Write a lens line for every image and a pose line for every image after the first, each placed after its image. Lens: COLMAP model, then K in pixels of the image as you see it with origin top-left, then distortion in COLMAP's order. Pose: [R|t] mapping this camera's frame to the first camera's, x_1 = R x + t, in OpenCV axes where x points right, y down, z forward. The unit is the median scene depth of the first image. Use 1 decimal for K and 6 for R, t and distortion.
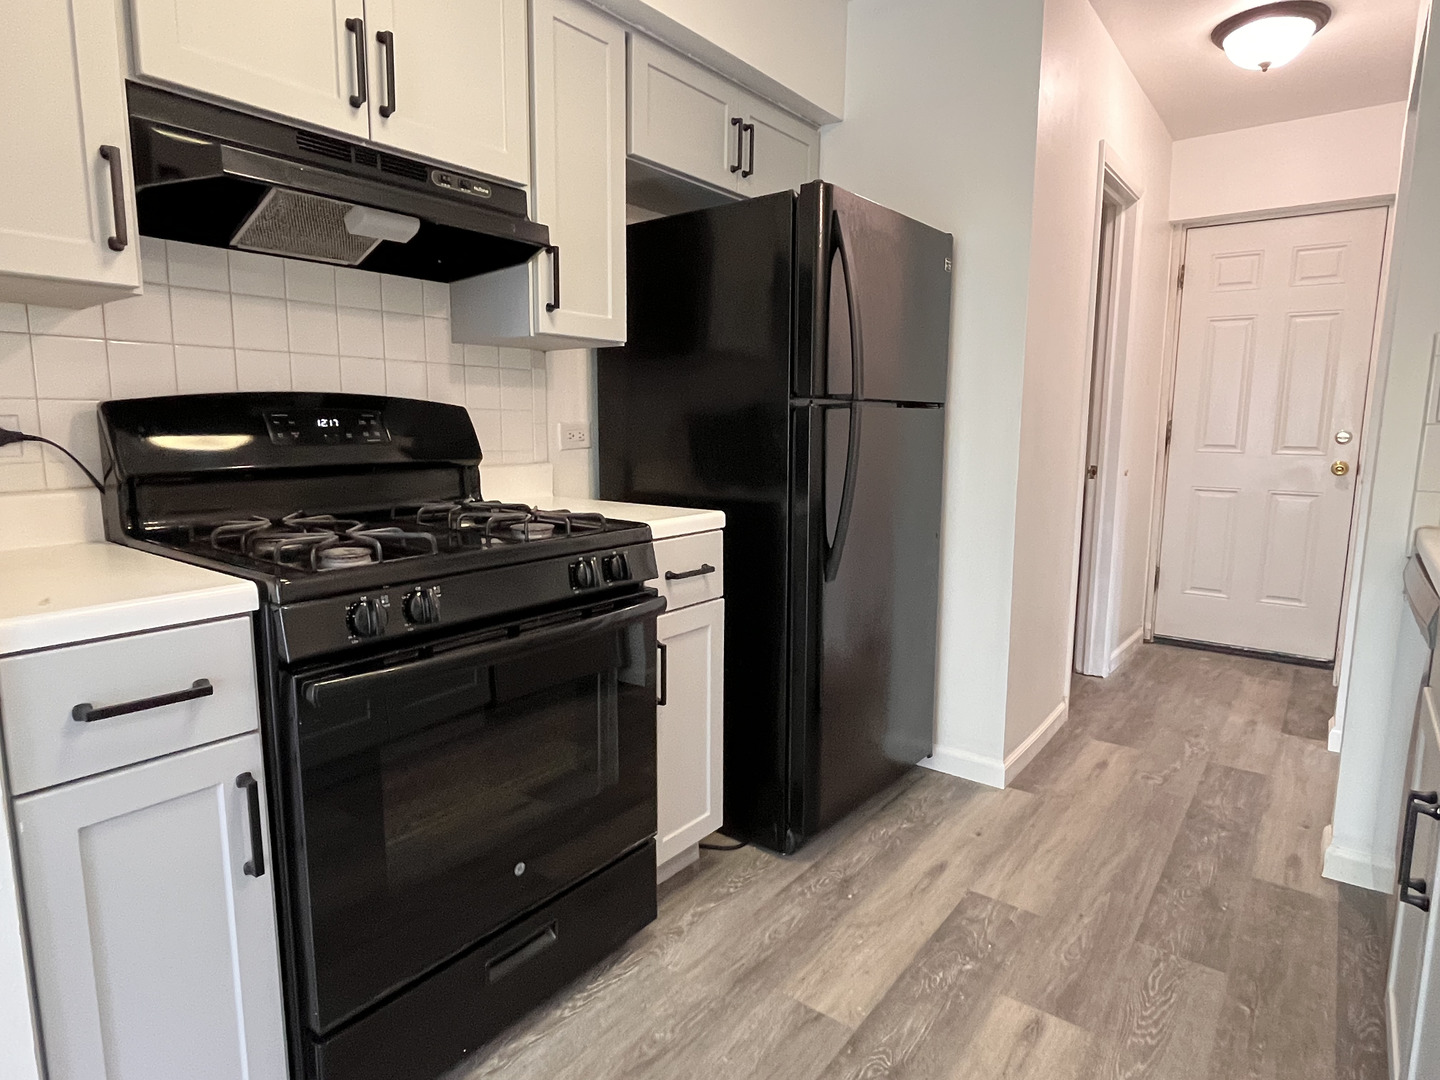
lens RADIAL K [[804.5, 0, 716.4], [0, 804.5, 538.3], [0, 0, 1]] dist [0.007617, 0.001984]
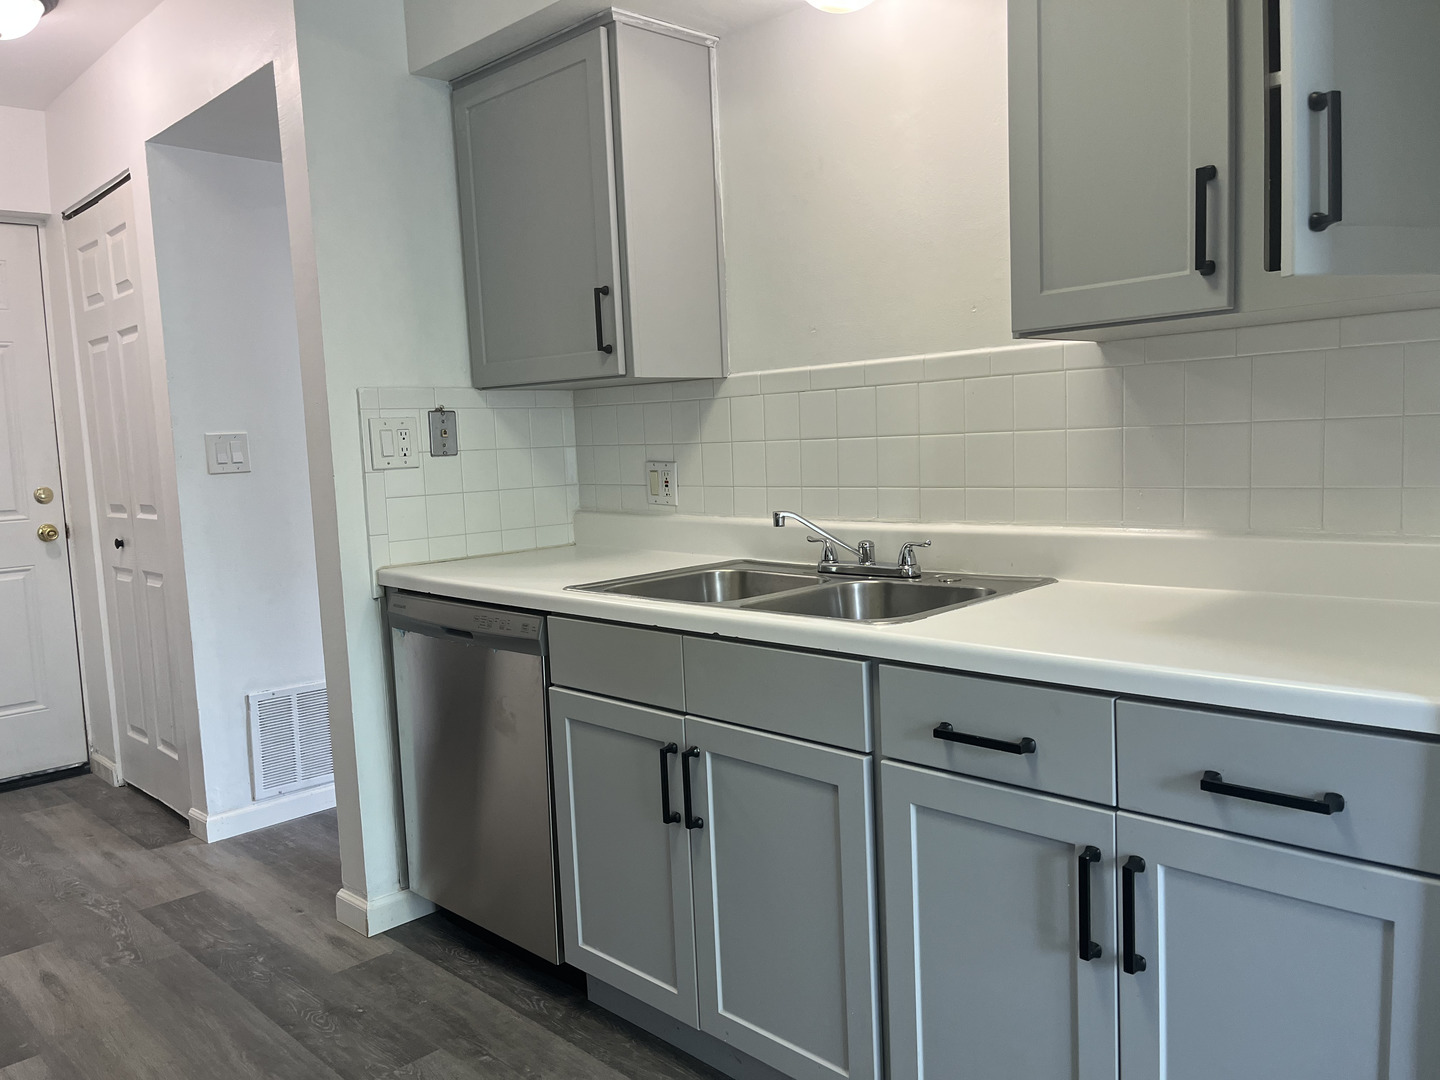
lens RADIAL K [[1095.0, 0, 718.6], [0, 1095.0, 540.3], [0, 0, 1]] dist [-0.007984, -0.006169]
pose [[0.115687, -0.095793, 0.988656, -0.339859], [0.179703, 0.980932, 0.074017, -0.052432], [-0.976895, 0.169102, 0.130695, 0.258579]]
